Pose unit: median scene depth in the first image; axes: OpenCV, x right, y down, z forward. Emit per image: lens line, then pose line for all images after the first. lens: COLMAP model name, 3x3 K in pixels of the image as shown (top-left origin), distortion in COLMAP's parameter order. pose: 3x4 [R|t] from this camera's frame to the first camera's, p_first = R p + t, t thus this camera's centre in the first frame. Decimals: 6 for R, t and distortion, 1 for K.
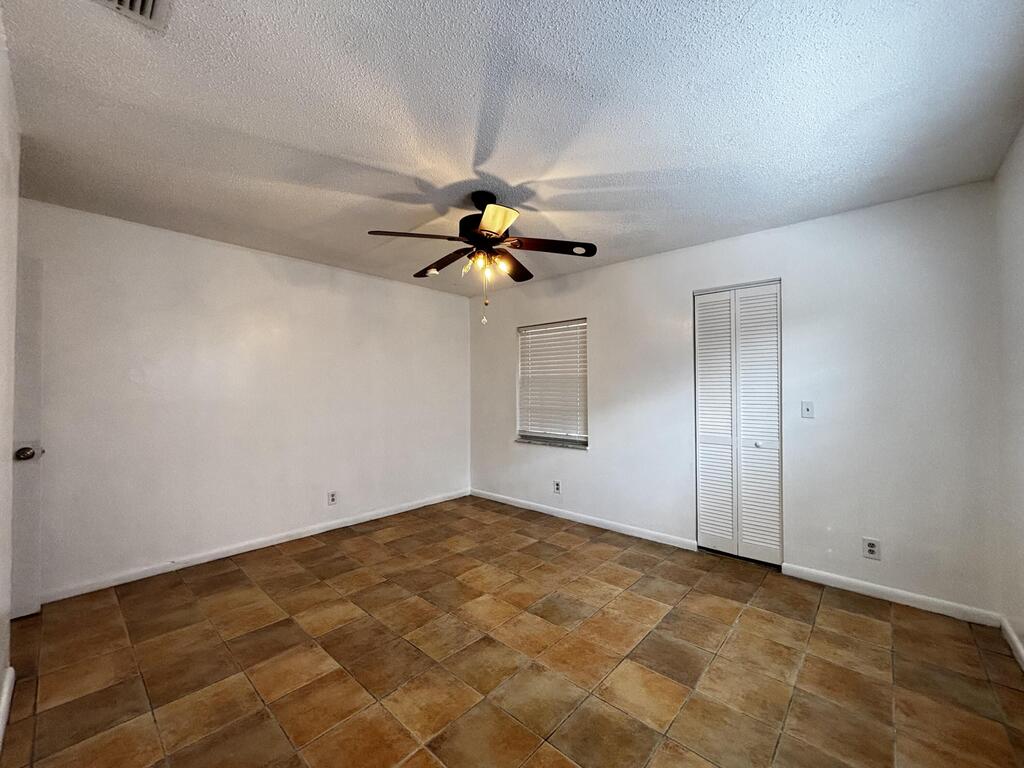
lens RADIAL K [[413.4, 0, 510.5], [0, 413.4, 382.4], [0, 0, 1]] dist [0.005937, -0.000478]
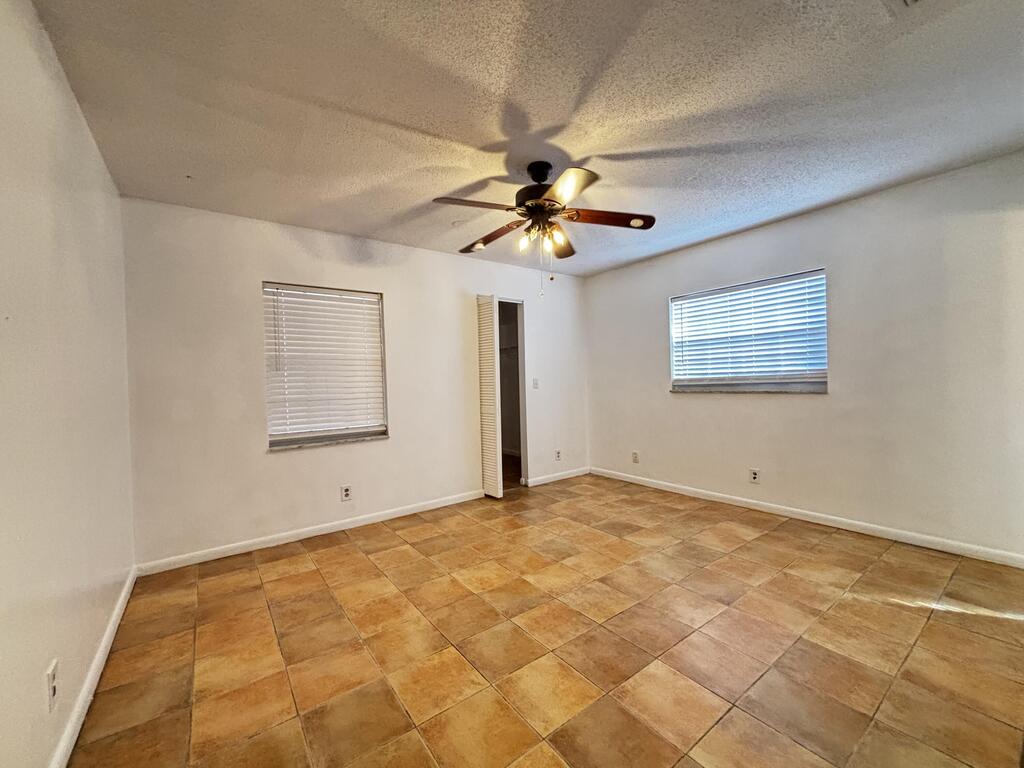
lens RADIAL K [[413.4, 0, 510.5], [0, 413.4, 382.4], [0, 0, 1]] dist [0.005937, -0.000478]
pose [[0.199934, -0.012457, 0.979730, -0.819880], [0.013272, 0.999862, 0.010004, 0.041503], [-0.979719, 0.011003, 0.200072, 0.683626]]
